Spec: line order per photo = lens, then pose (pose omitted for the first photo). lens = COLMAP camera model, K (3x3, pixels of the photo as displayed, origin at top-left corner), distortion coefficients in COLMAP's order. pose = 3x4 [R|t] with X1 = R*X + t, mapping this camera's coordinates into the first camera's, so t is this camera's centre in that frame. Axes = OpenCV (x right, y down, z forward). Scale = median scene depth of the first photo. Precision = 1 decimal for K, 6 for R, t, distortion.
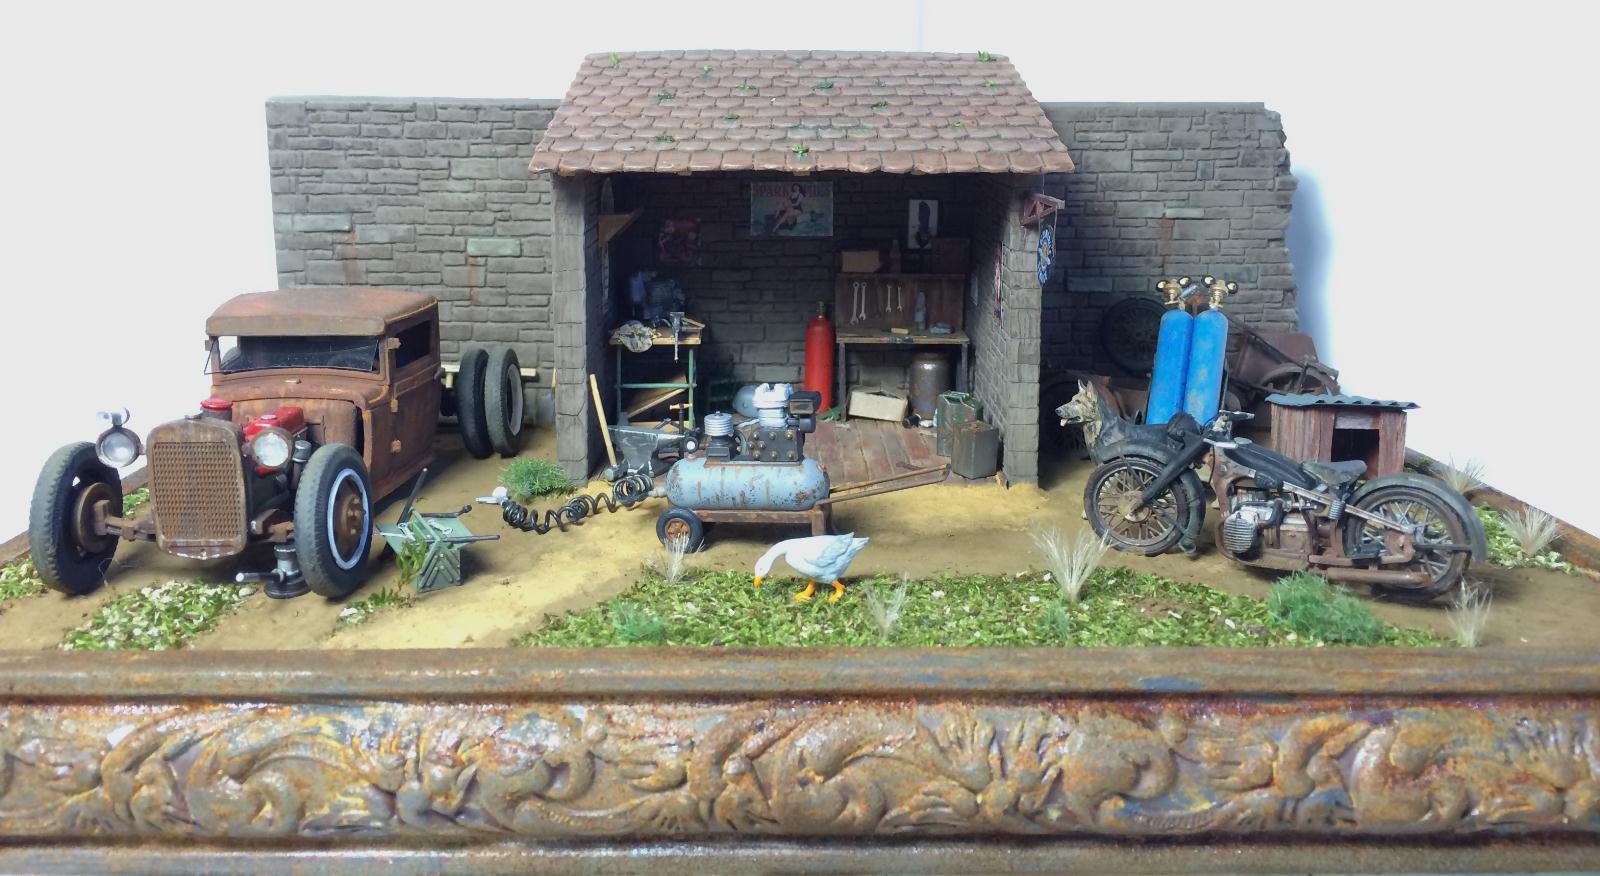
lens RADIAL K [[1472.0, 0, 778.0], [0, 1472.0, 366.5], [0, 0, 1]] dist [0.043317, 0.005951]
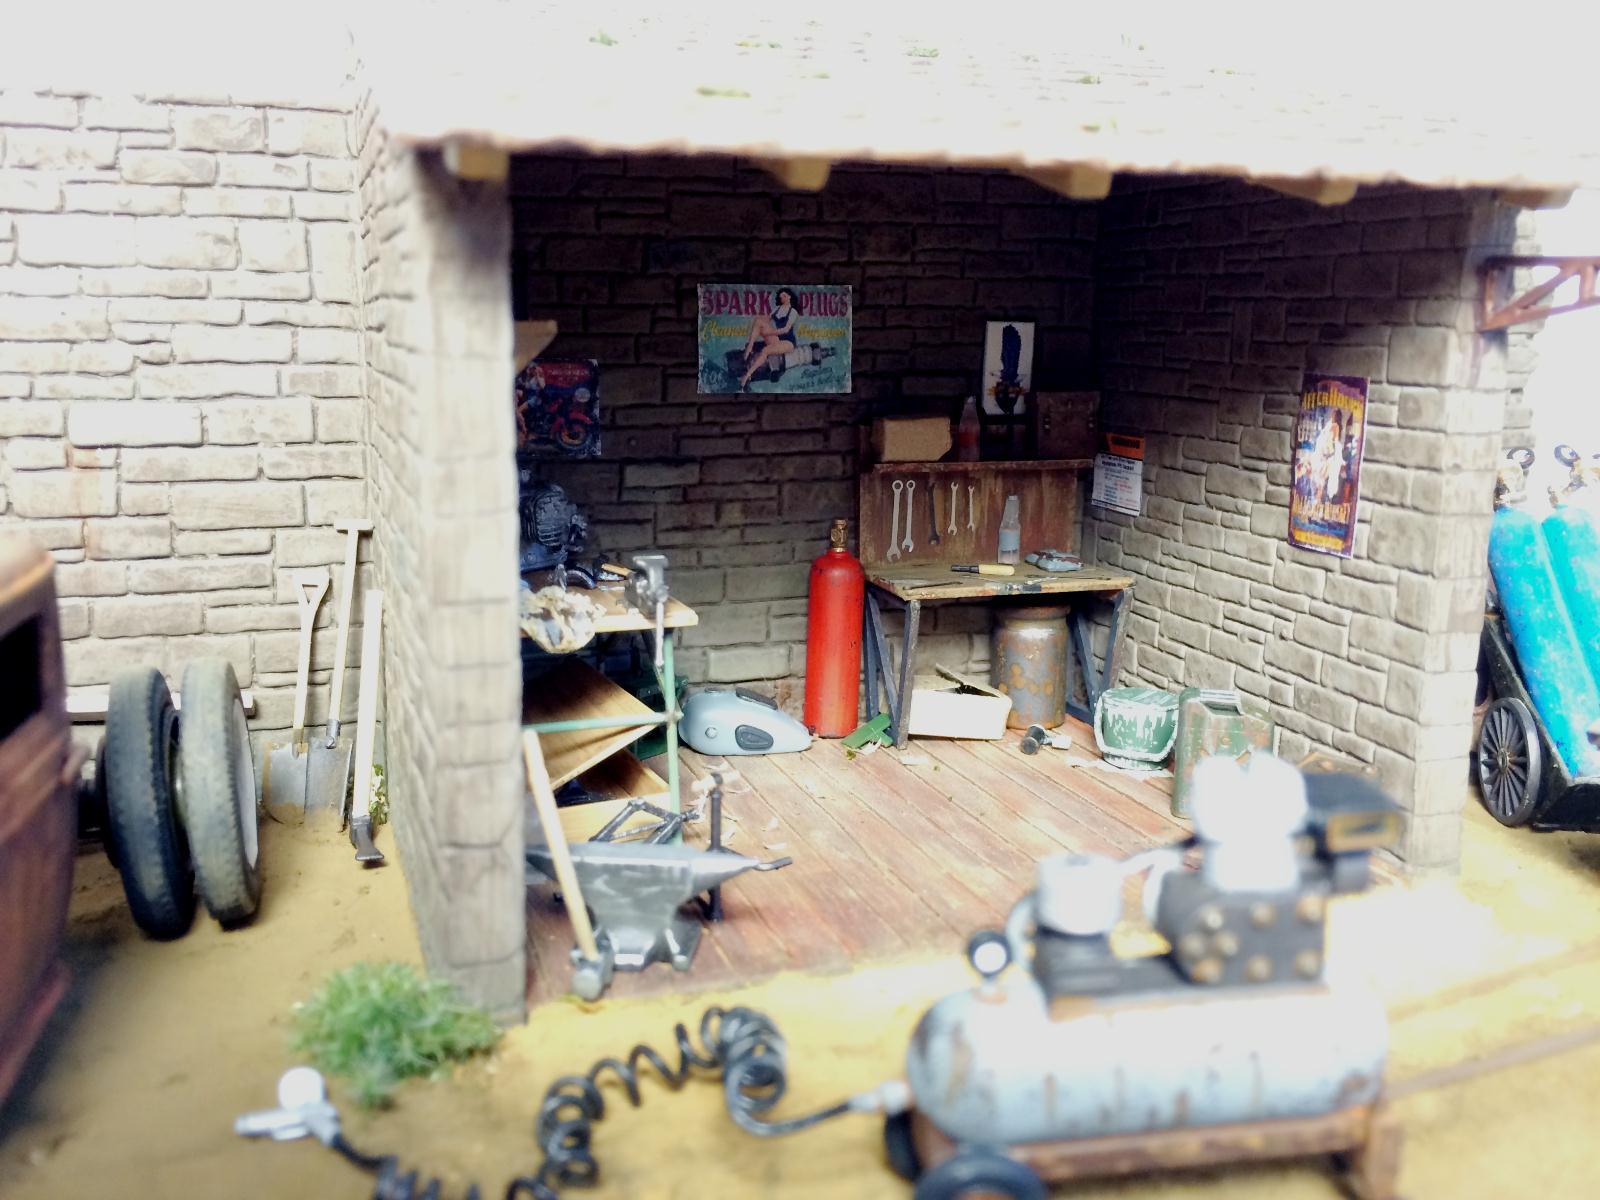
lens RADIAL K [[1427.5, 0, 794.9], [0, 1427.5, 635.4], [0, 0, 1]] dist [0.061025, -0.125737]
pose [[0.943435, -0.064554, 0.325213, -0.172201], [0.052418, 0.997567, 0.045954, -0.031465], [-0.327388, -0.026307, 0.944524, 0.603562]]
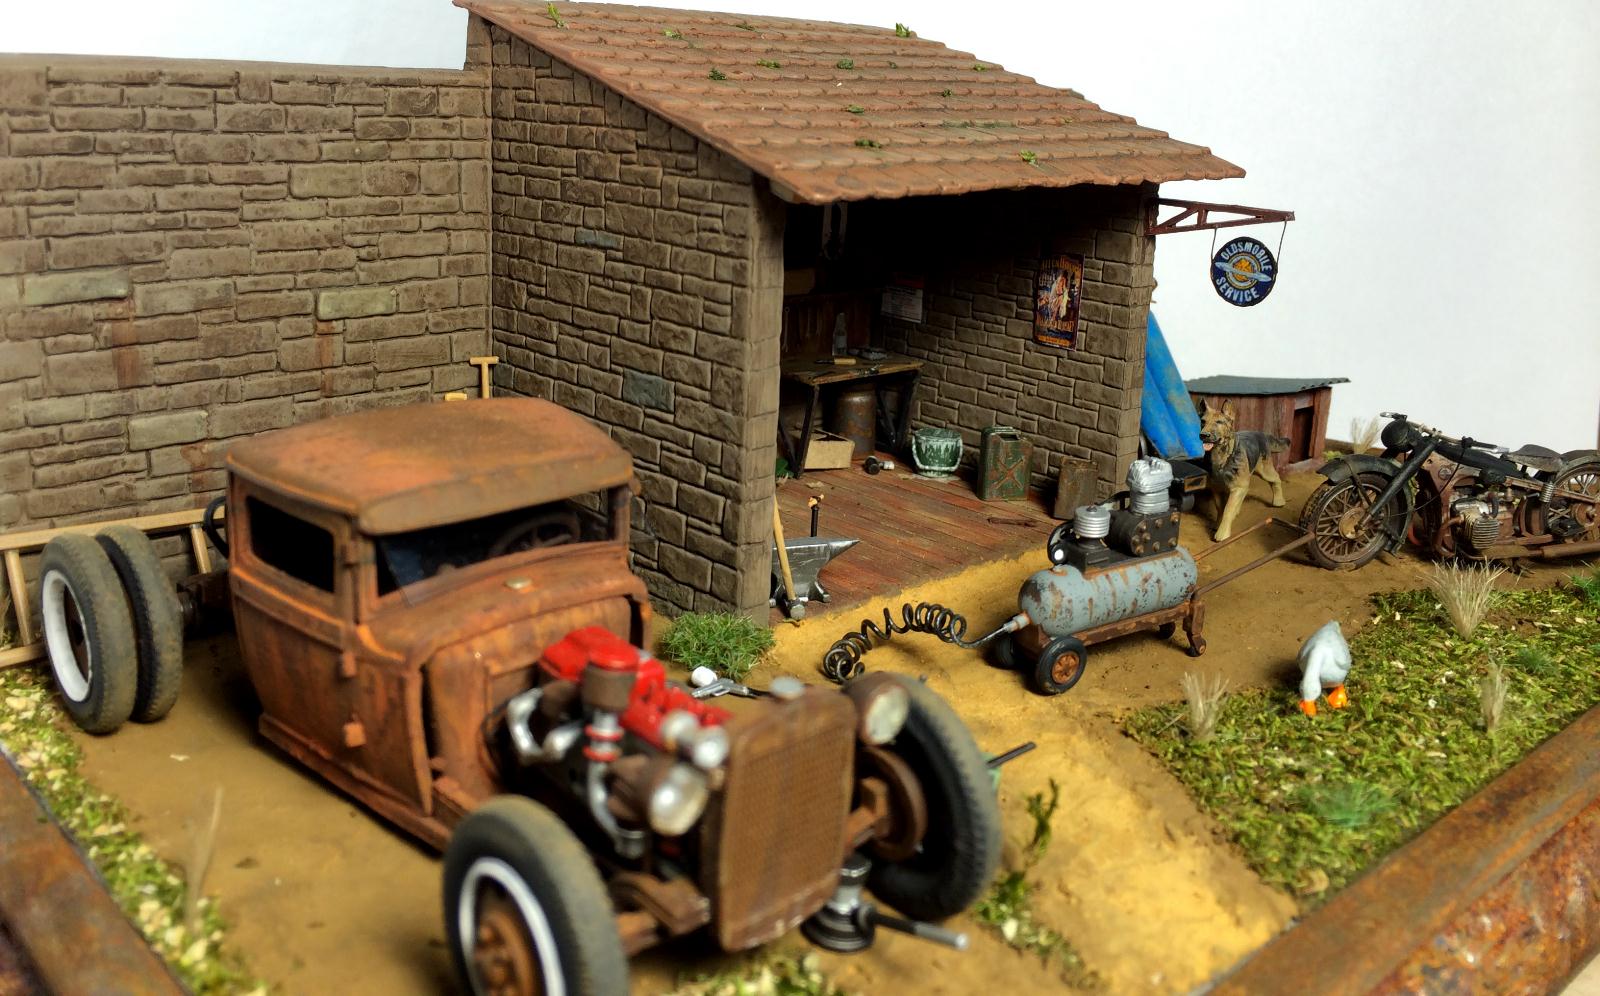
lens RADIAL K [[1436.8, 0, 804.3], [0, 1436.8, 470.5], [0, 0, 1]] dist [0.016756, -0.013296]
pose [[0.724164, -0.165403, 0.669499, -0.552443], [0.090950, 0.985238, 0.145031, -0.093990], [-0.683604, -0.044135, 0.728517, 0.465651]]
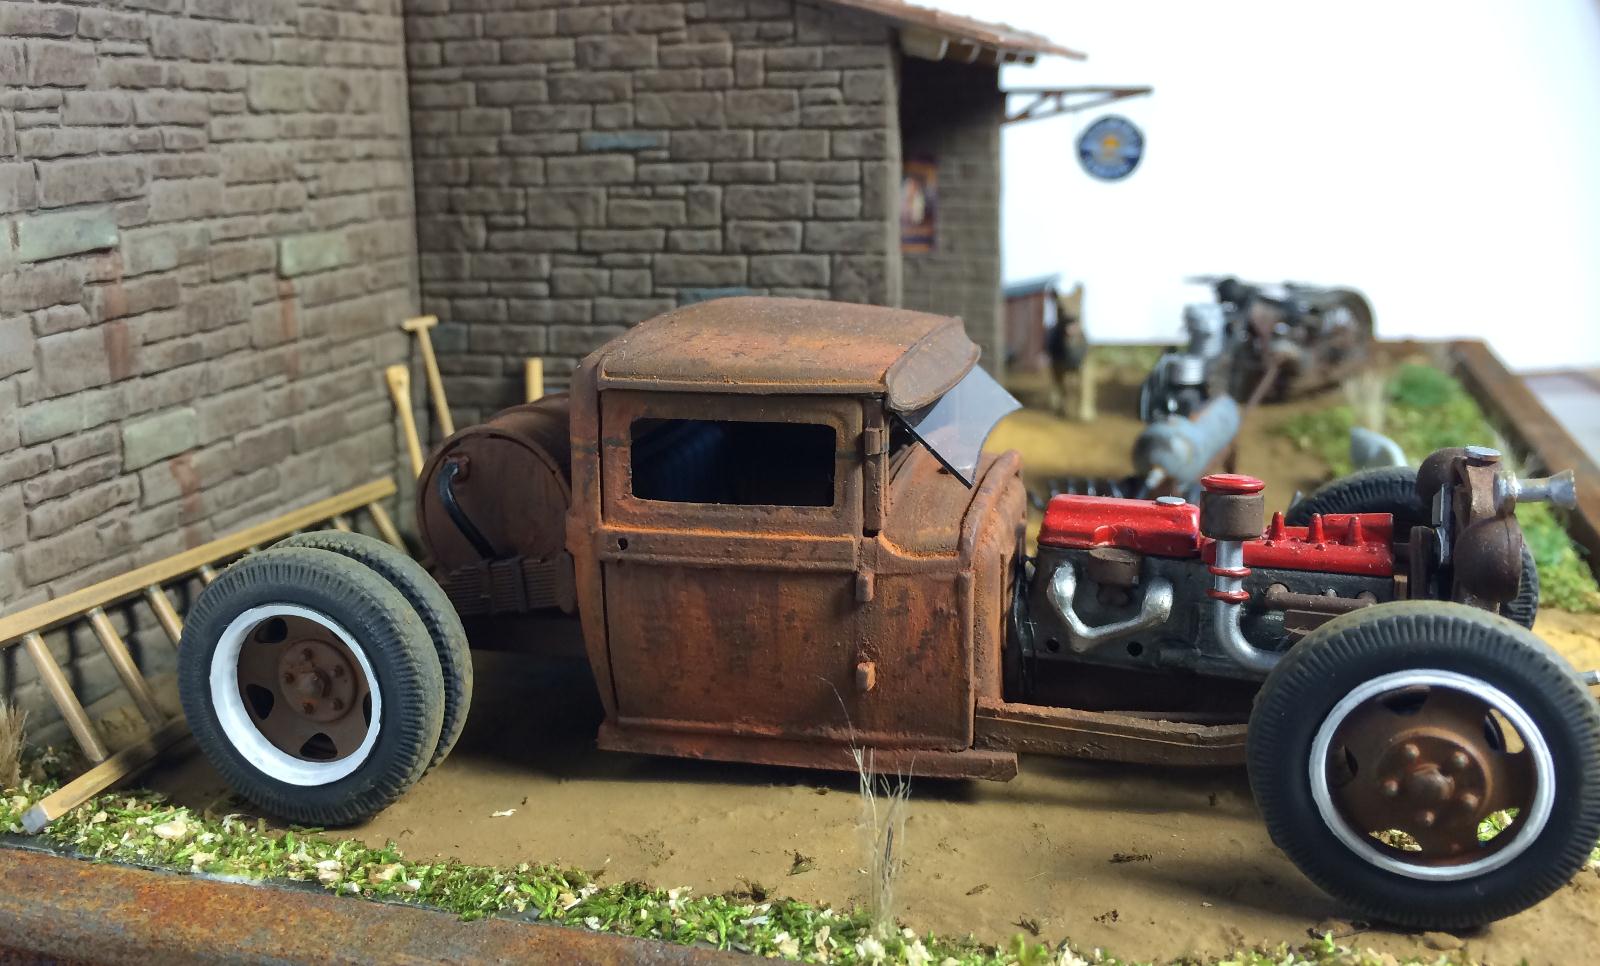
lens RADIAL K [[1518.8, 0, 800.0], [0, 1518.8, 483.0], [0, 0, 1]] dist [0.000060, 0.006382]
pose [[0.264896, -0.241014, 0.933671, -0.731492], [0.195672, 0.961551, 0.192696, -0.083513], [-0.944215, 0.131649, 0.301871, 0.805335]]
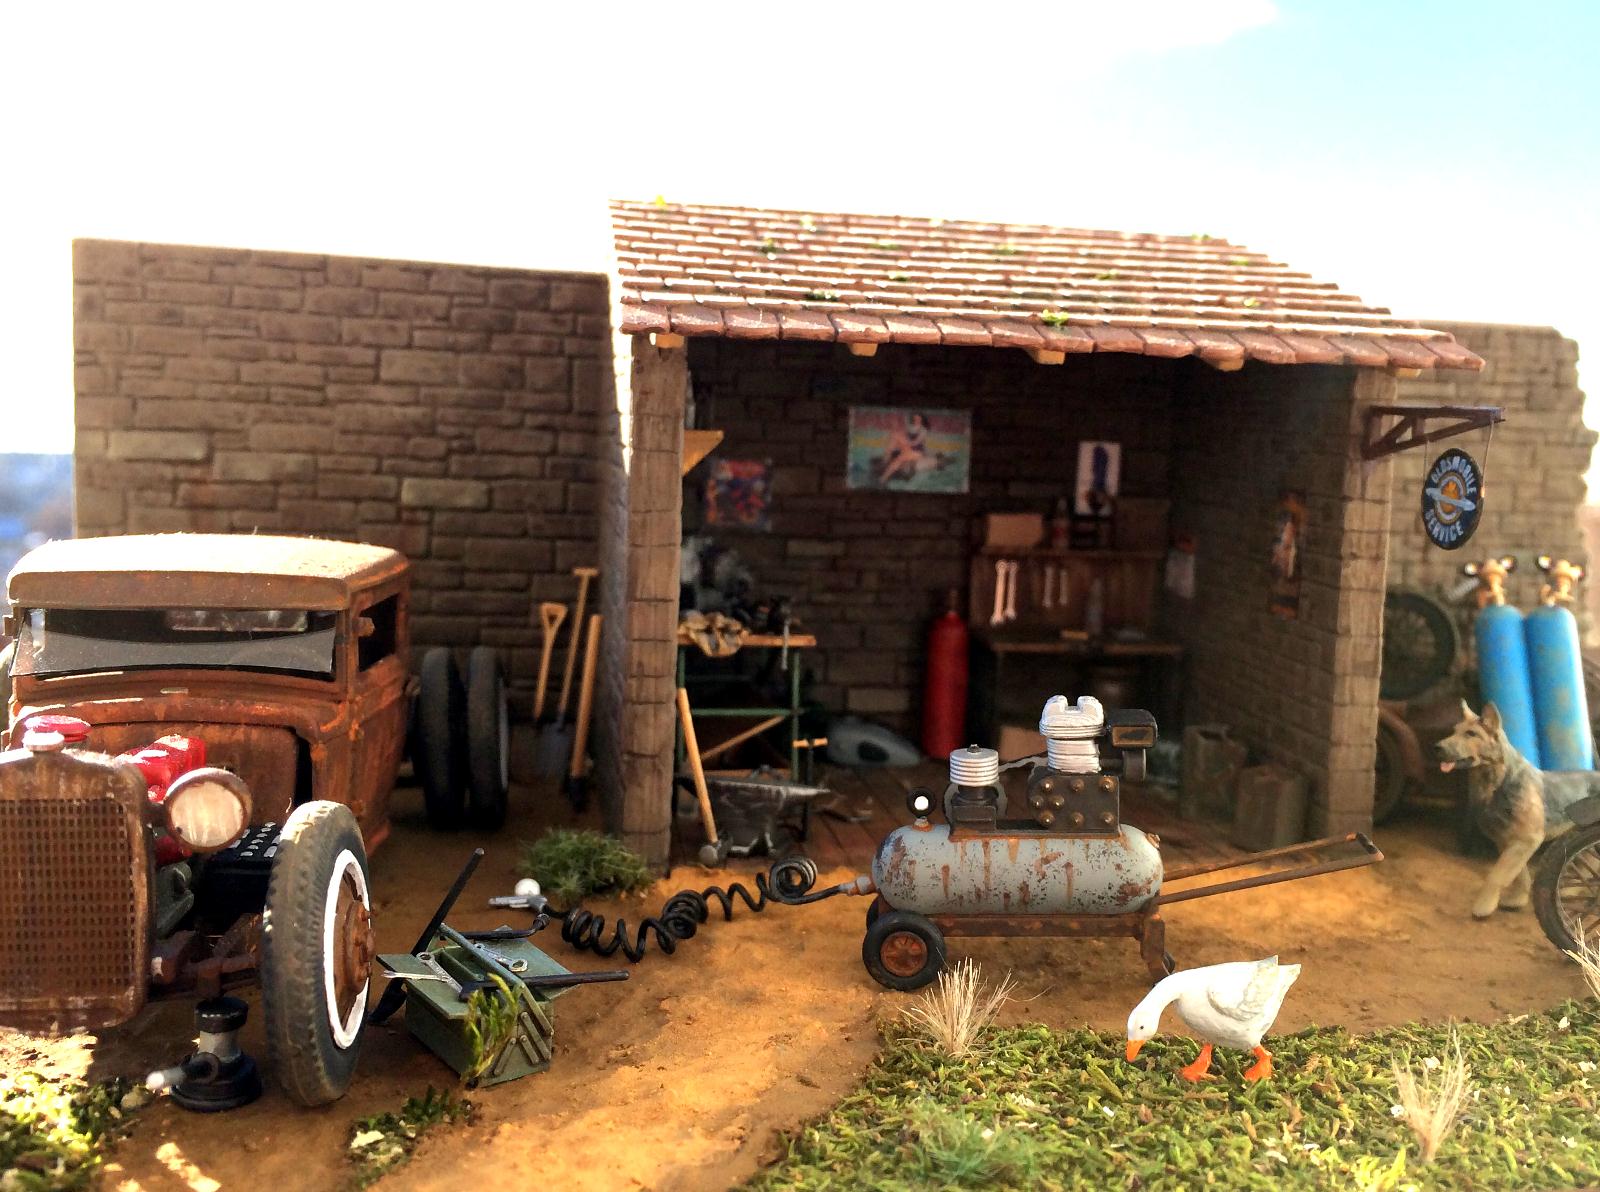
lens RADIAL K [[1690.1, 0, 851.0], [0, 1690.1, 649.9], [0, 0, 1]] dist [0.016473, 0.003192]
pose [[0.981968, 0.011902, 0.188673, -0.180478], [-0.003296, 0.998942, -0.045861, 0.020224], [-0.189019, 0.044412, 0.980969, 0.300843]]
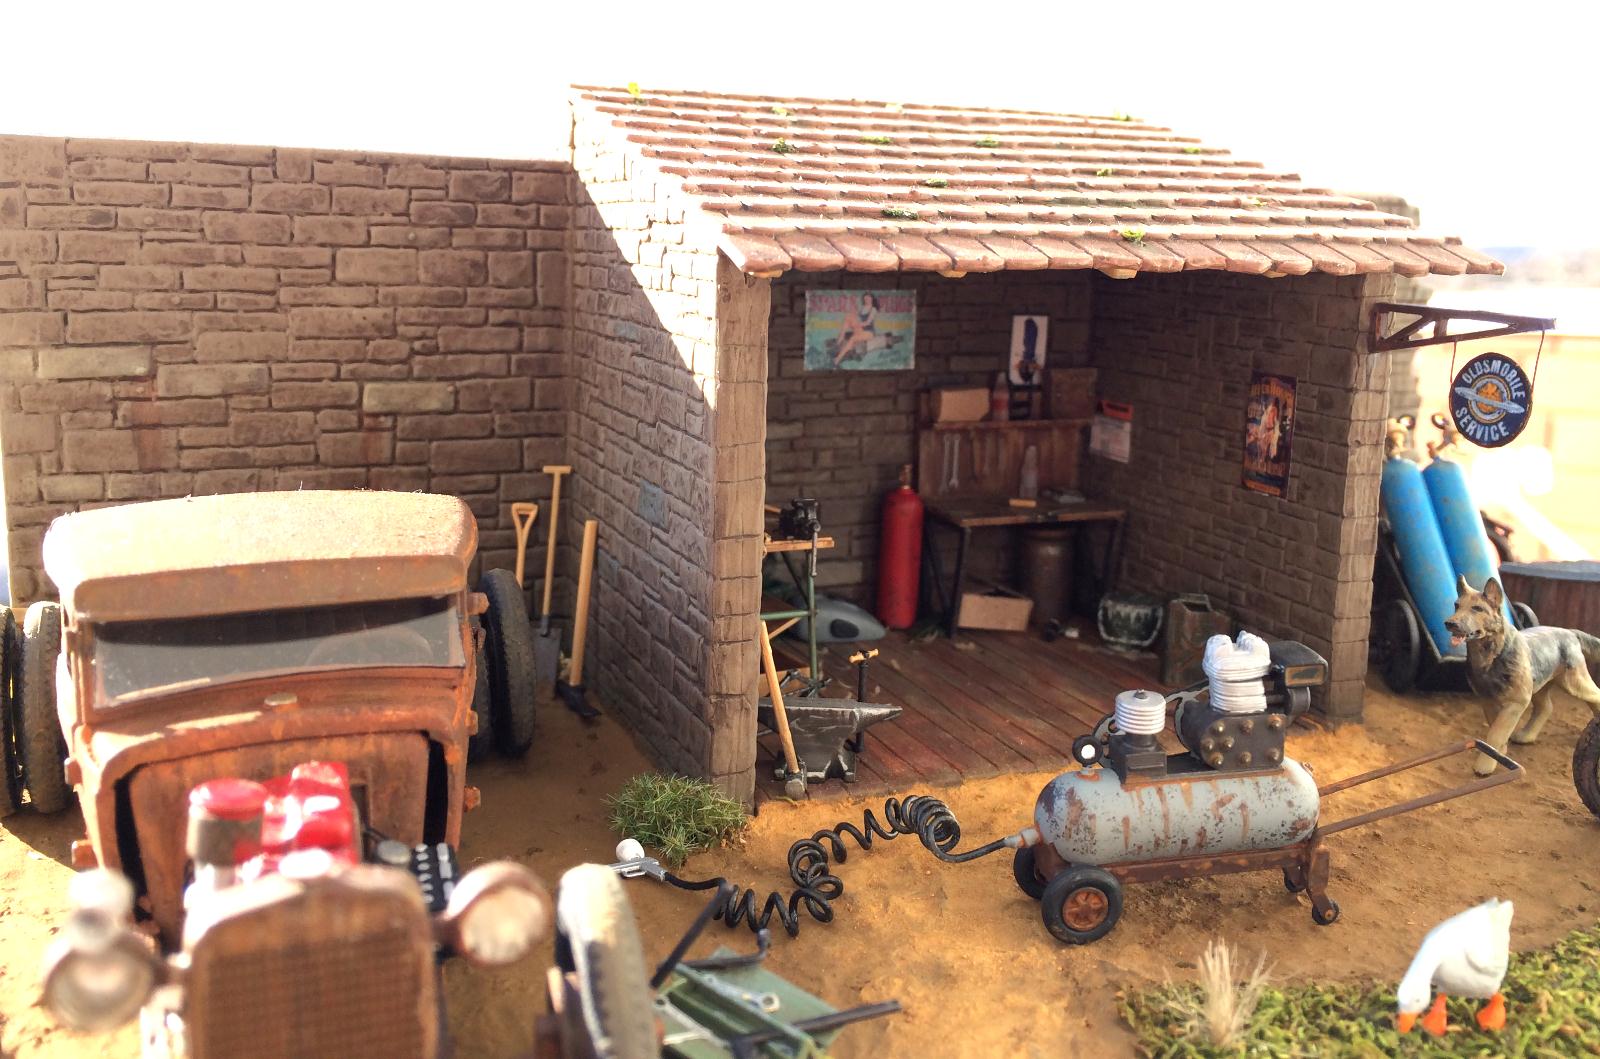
lens RADIAL K [[1468.5, 0, 796.8], [0, 1468.5, 494.7], [0, 0, 1]] dist [0.026112, -0.025250]
pose [[0.921996, -0.051387, 0.383775, -0.318512], [0.047458, 0.998679, 0.019707, -0.052609], [-0.384281, 0.000044, 0.923216, 0.443751]]
